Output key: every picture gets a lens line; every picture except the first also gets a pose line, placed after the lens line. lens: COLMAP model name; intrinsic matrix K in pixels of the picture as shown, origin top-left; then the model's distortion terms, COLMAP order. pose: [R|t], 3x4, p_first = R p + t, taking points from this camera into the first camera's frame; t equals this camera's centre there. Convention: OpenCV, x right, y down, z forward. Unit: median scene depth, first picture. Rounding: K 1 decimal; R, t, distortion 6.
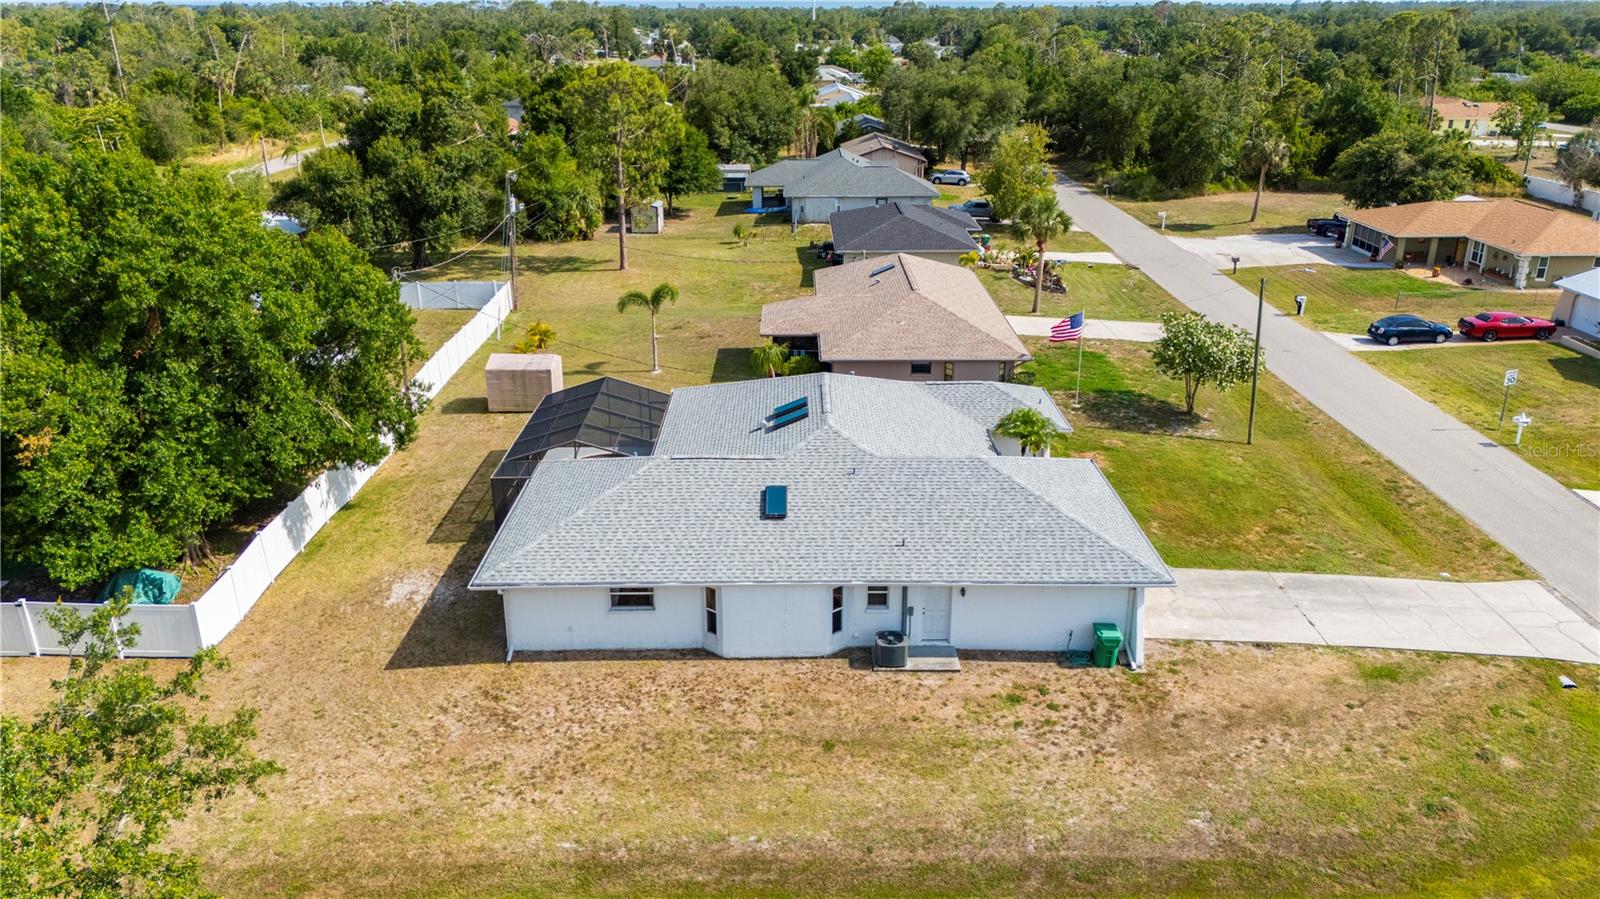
lens RADIAL K [[1176.5, 0, 800.0], [0, 1176.5, 449.5], [0, 0, 1]] dist [0.076536, -0.066084]
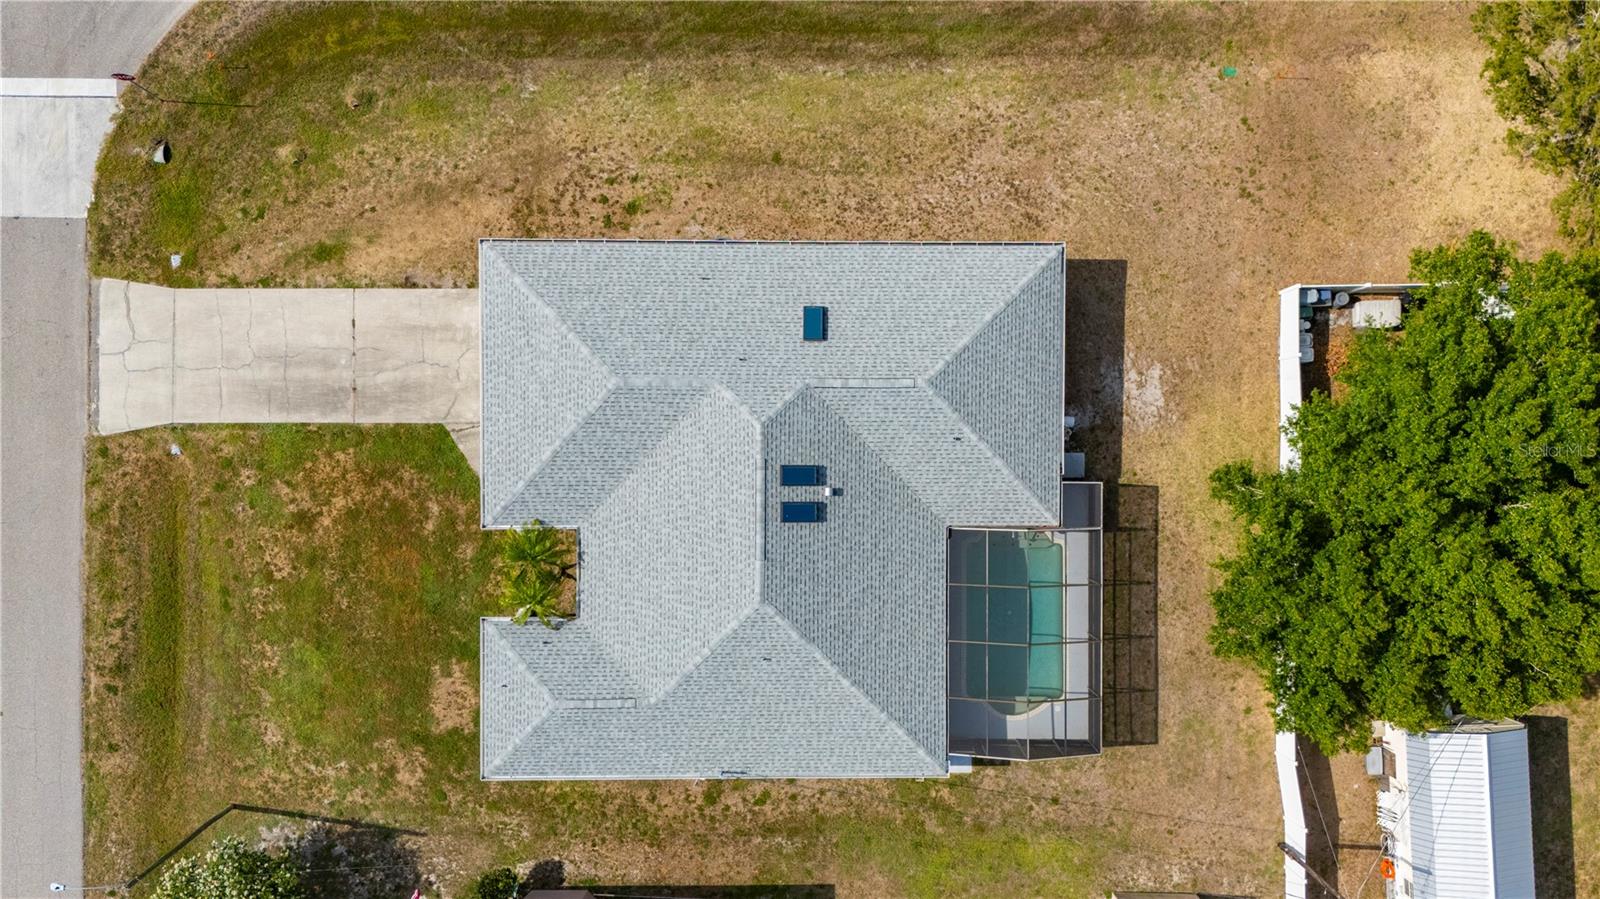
lens RADIAL K [[1215.9, 0, 843.3], [0, 1215.9, 454.5], [0, 0, 1]] dist [0.079660, -0.066334]
pose [[-0.999898, -0.009447, -0.010678, -0.039856], [-0.006549, -0.360957, 0.932559, -1.139137], [-0.012665, 0.932535, 0.360859, 0.761267]]
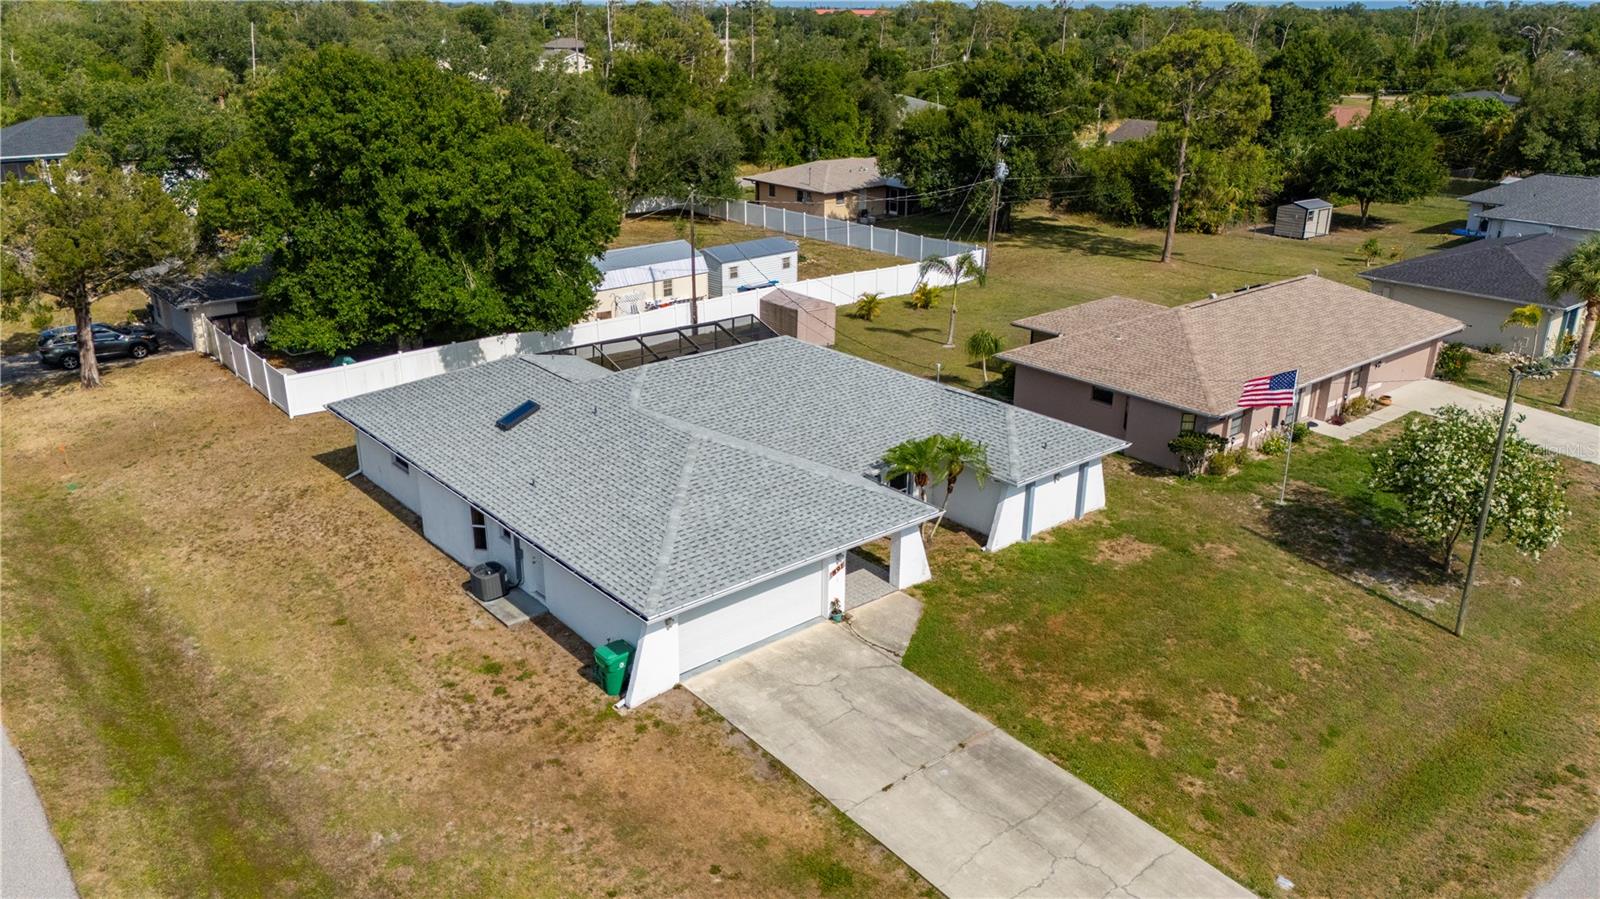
lens RADIAL K [[1178.3, 0, 800.0], [0, 1178.3, 449.5], [0, 0, 1]] dist [0.058257, -0.035382]
pose [[0.640524, 0.274181, -0.717324, 0.934001], [-0.277025, 0.953693, 0.117163, -0.120234], [0.716231, 0.123671, 0.686818, 0.522628]]
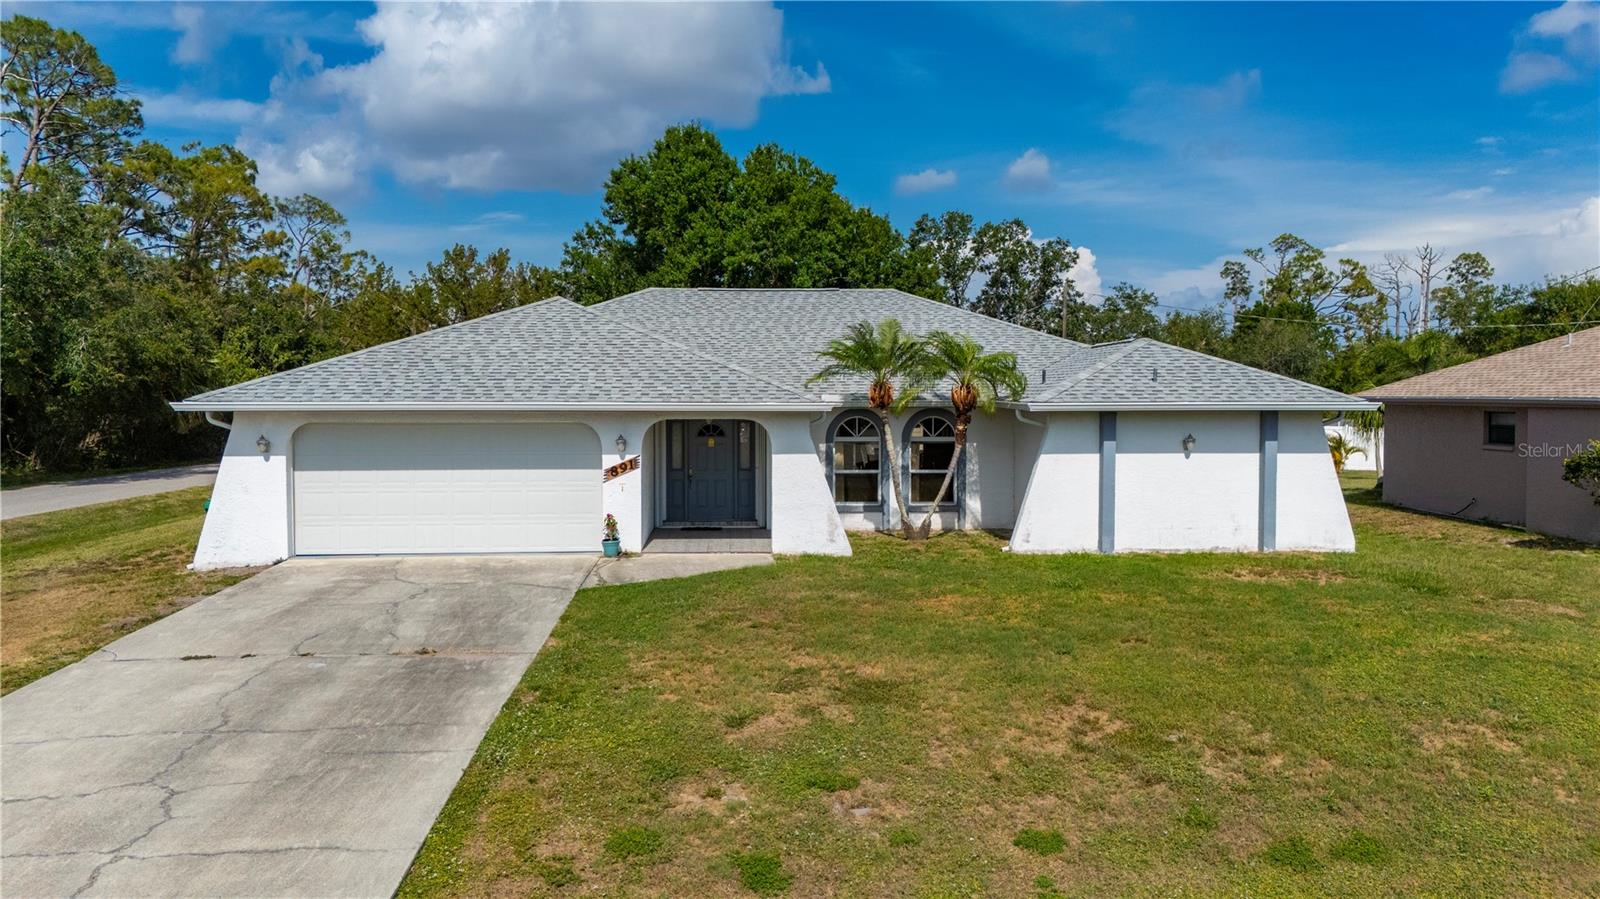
lens RADIAL K [[1176.5, 0, 800.0], [0, 1176.5, 449.5], [0, 0, 1]] dist [0.076536, -0.066084]
pose [[0.044851, 0.045598, -0.997953, 0.869604], [-0.352183, 0.935544, 0.026919, 0.021619], [0.934856, 0.350255, 0.058019, 1.253421]]
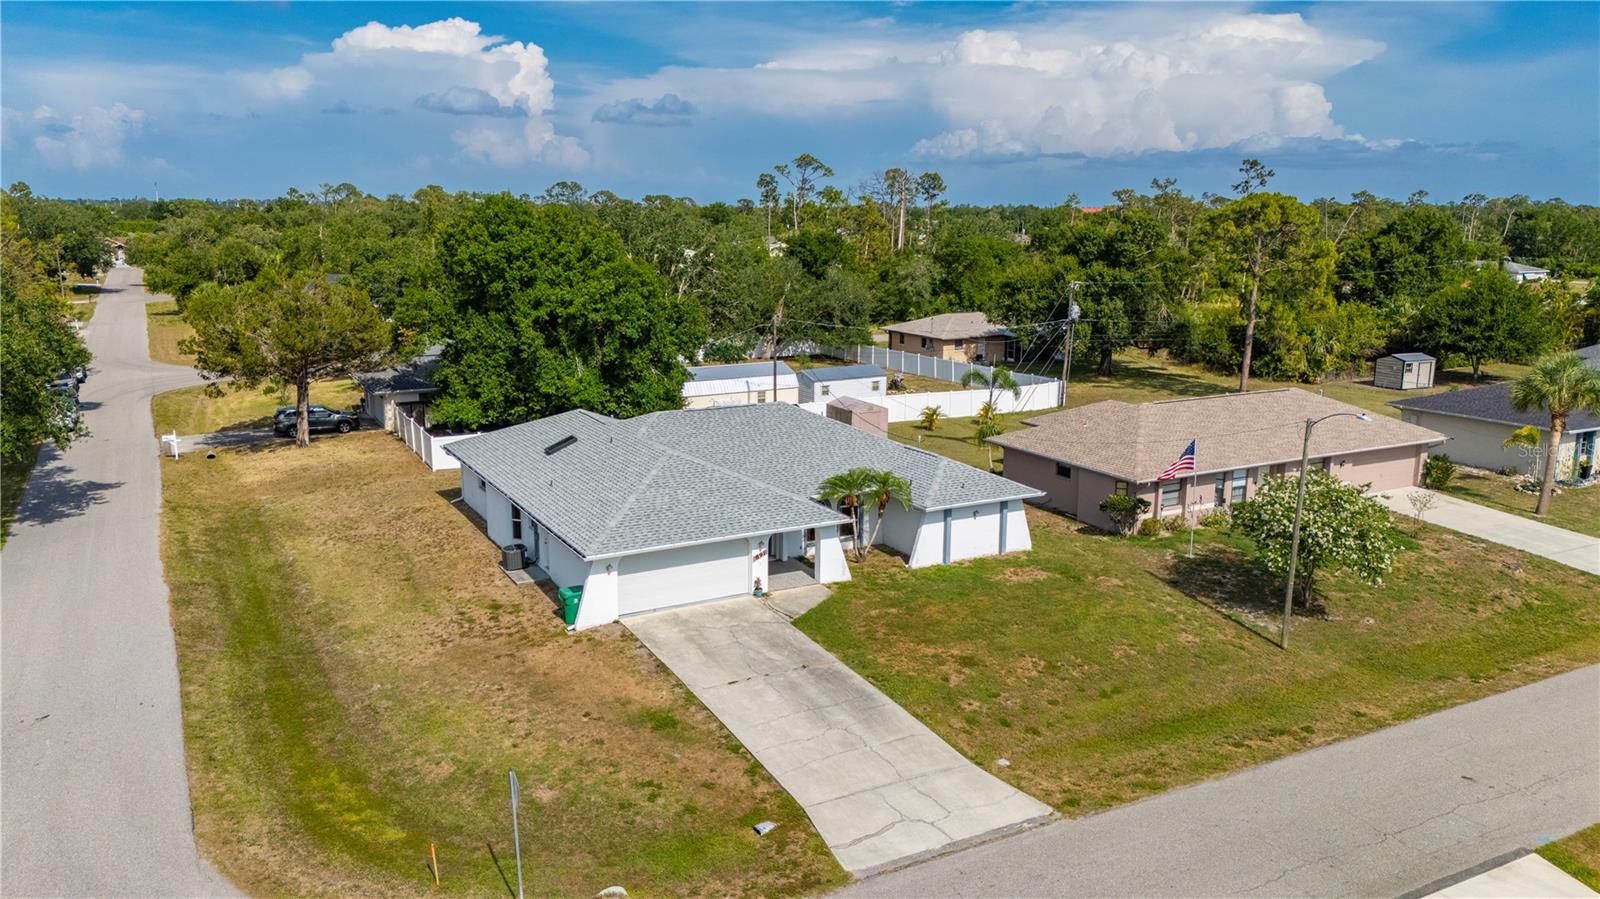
lens RADIAL K [[1176.5, 0, 800.0], [0, 1176.5, 449.5], [0, 0, 1]] dist [0.076536, -0.066084]
pose [[0.473580, 0.179911, -0.862180, 1.354073], [-0.313616, 0.949199, 0.025806, -0.073848], [0.823023, 0.258172, 0.505945, 0.595336]]
